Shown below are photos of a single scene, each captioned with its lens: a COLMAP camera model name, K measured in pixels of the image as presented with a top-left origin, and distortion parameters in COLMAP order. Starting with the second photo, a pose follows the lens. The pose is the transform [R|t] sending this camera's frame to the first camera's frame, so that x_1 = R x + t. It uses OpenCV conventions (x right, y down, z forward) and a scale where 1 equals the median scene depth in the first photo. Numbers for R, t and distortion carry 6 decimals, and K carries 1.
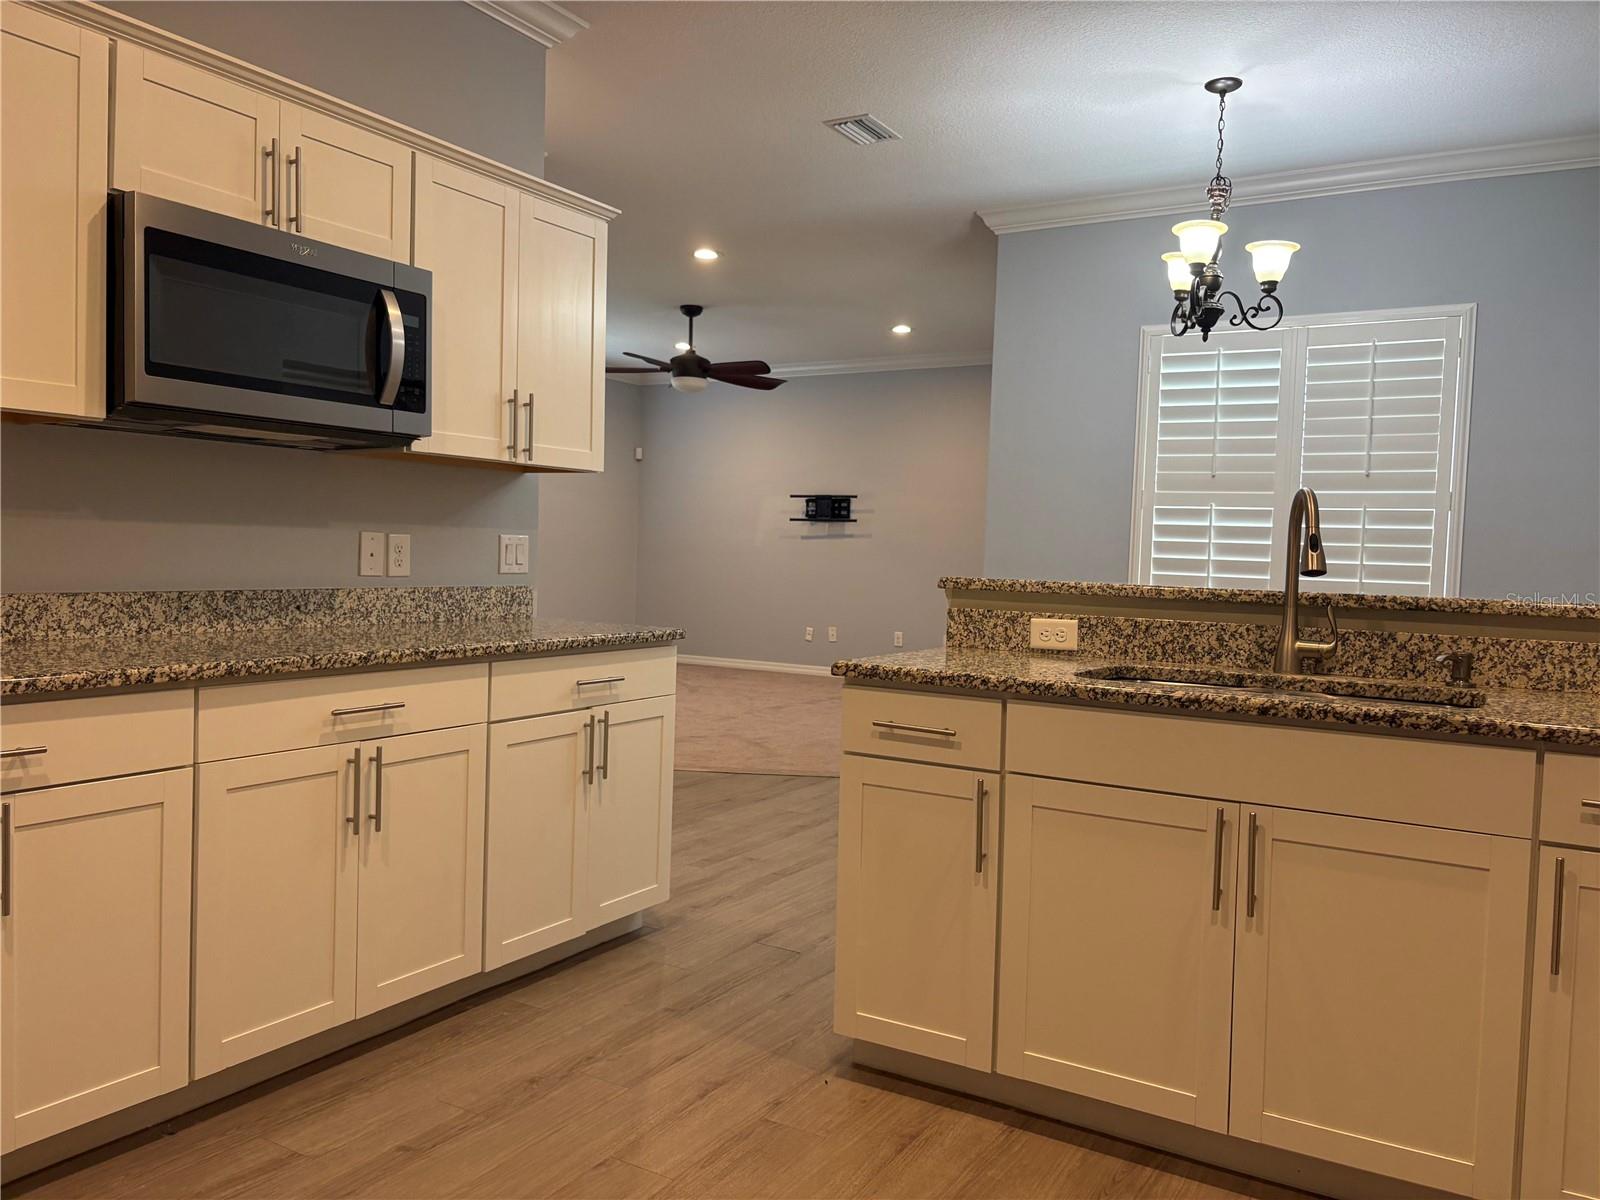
lens RADIAL K [[1211.9, 0, 795.3], [0, 1211.9, 596.7], [0, 0, 1]] dist [0.036249, -0.042374]
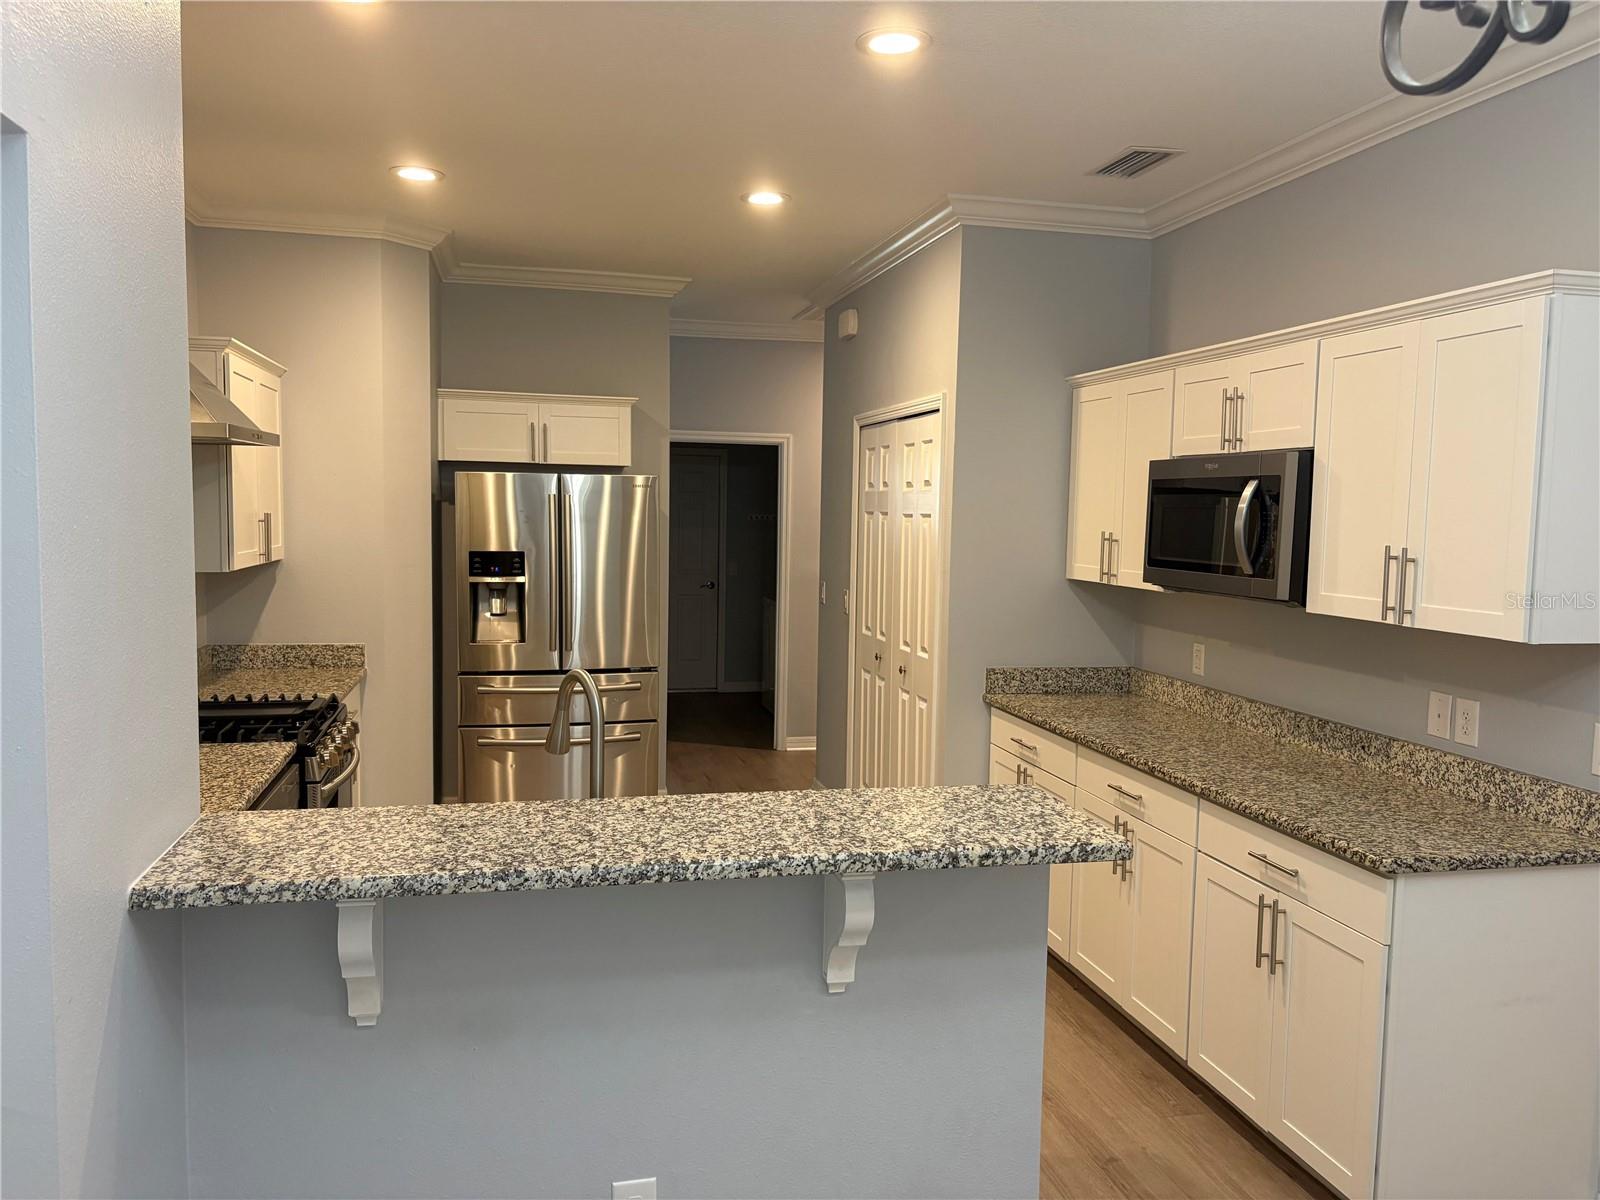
lens RADIAL K [[1211.9, 0, 777.7], [0, 1211.9, 606.0], [0, 0, 1]] dist [0.036249, -0.042374]
pose [[-0.724223, 0.013859, -0.689427, 0.761334], [-0.069055, 0.993314, 0.092508, -0.187851], [0.686100, 0.114605, -0.718424, 1.416879]]
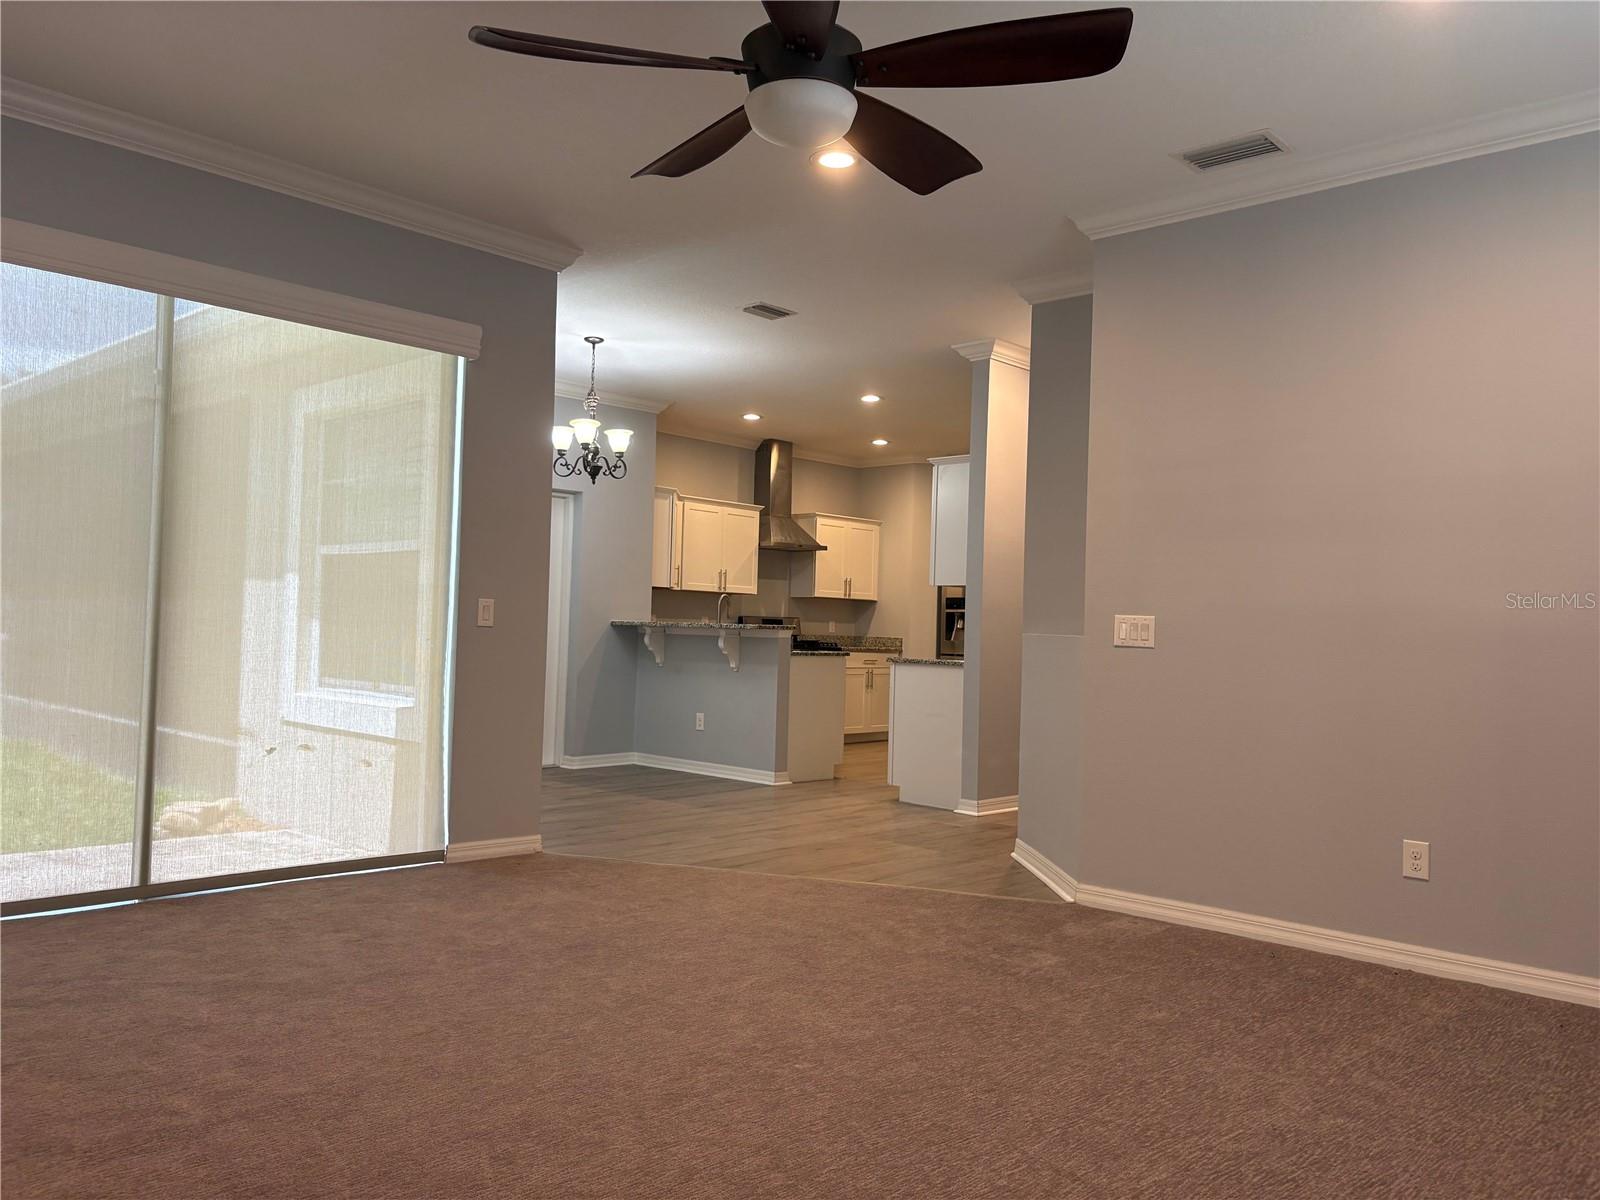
lens RADIAL K [[1211.9, 0, 794.9], [0, 1211.9, 601.5], [0, 0, 1]] dist [0.036249, -0.042374]
pose [[-0.974987, -0.054565, 0.215459, -0.445472], [-0.050123, 0.998404, 0.026029, -0.138008], [-0.216535, 0.014579, -0.976166, 3.568921]]
